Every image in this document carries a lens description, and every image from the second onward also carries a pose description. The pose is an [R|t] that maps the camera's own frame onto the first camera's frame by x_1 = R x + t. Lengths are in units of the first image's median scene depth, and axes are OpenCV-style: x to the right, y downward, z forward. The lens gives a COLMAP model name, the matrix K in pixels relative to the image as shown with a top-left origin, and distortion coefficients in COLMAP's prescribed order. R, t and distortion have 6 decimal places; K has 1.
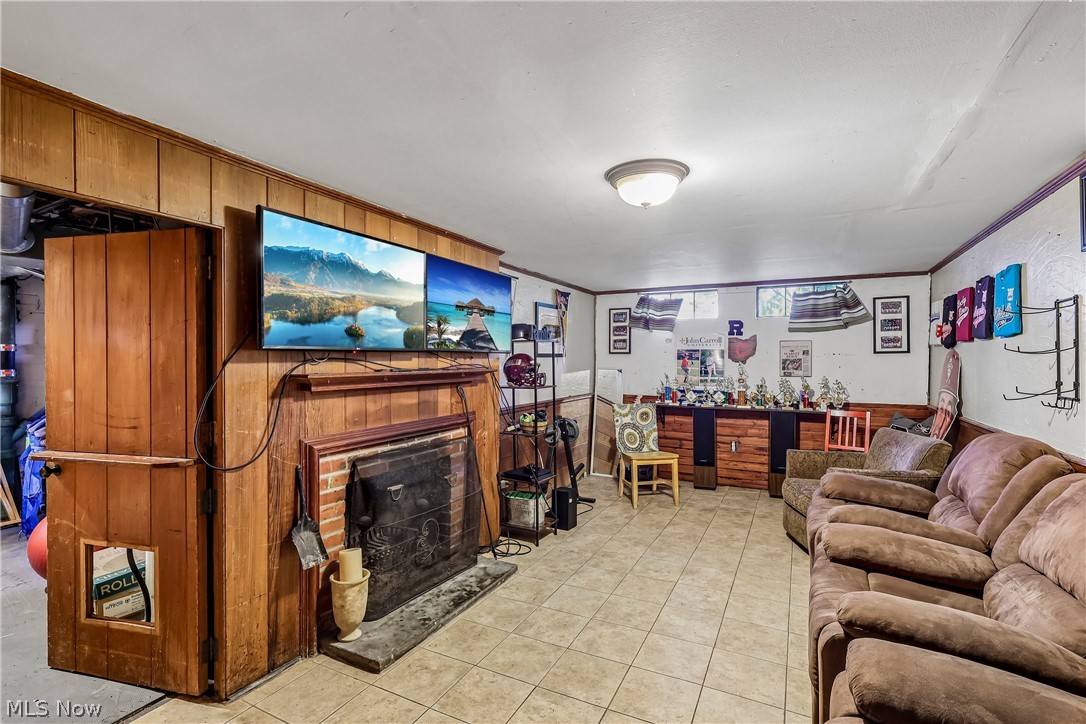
lens RADIAL K [[510.2, 0, 541.7], [0, 510.2, 364.6], [0, 0, 1]] dist [-0.000908, -0.000164]
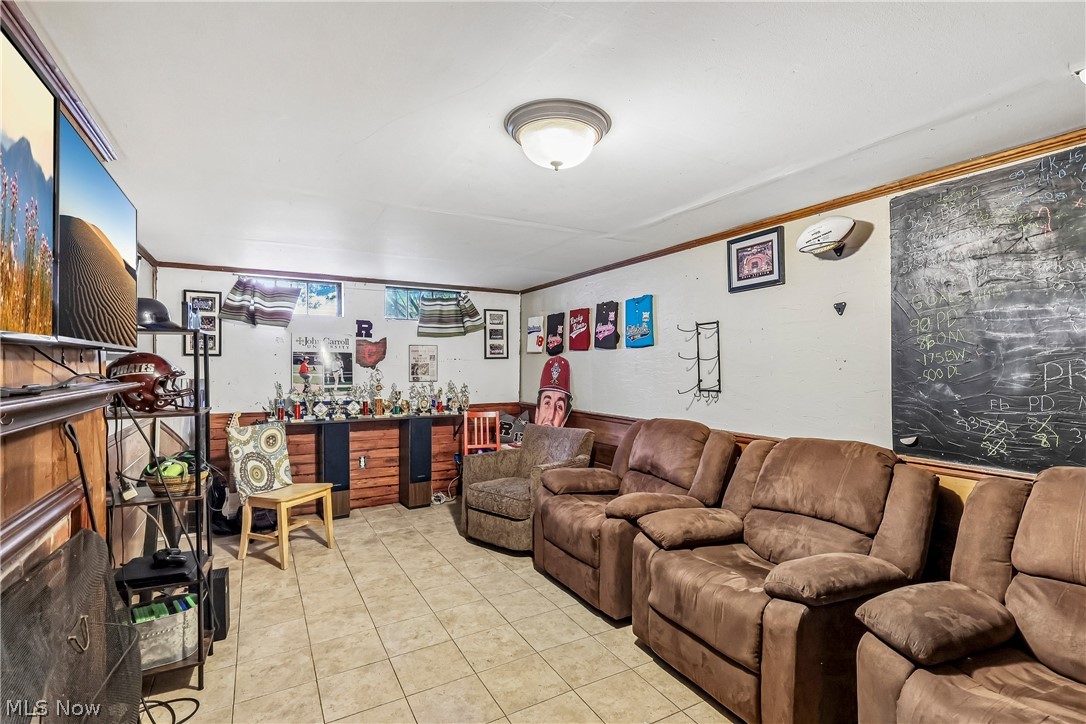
lens RADIAL K [[510.2, 0, 541.7], [0, 510.2, 364.6], [0, 0, 1]] dist [-0.000908, -0.000164]
pose [[0.546817, -0.000542, 0.837252, -0.222089], [0.008438, 0.999953, -0.004864, -0.002799], [-0.837209, 0.009725, 0.546796, 0.286312]]
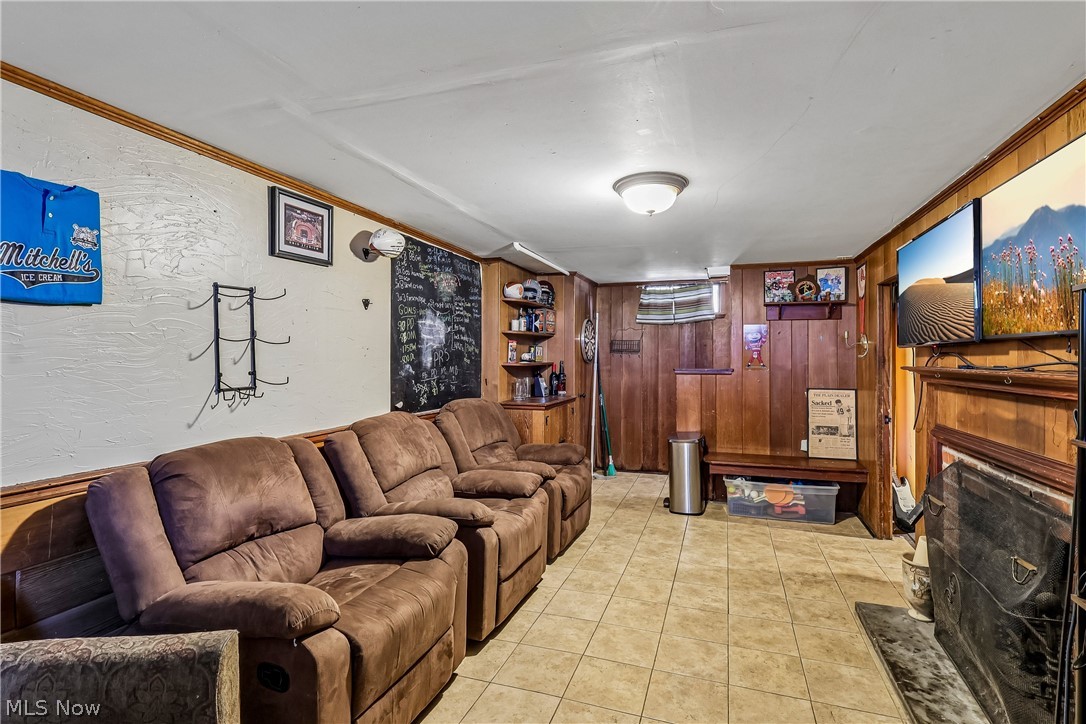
lens RADIAL K [[496.9, 0, 571.2], [0, 496.9, 351.5], [0, 0, 1]] dist [-0.001315, -0.000191]
pose [[-0.984243, -0.007194, -0.176675, 0.271427], [-0.007278, 0.999973, -0.000169, -0.004985], [0.176672, 0.001120, -0.984269, 0.980861]]
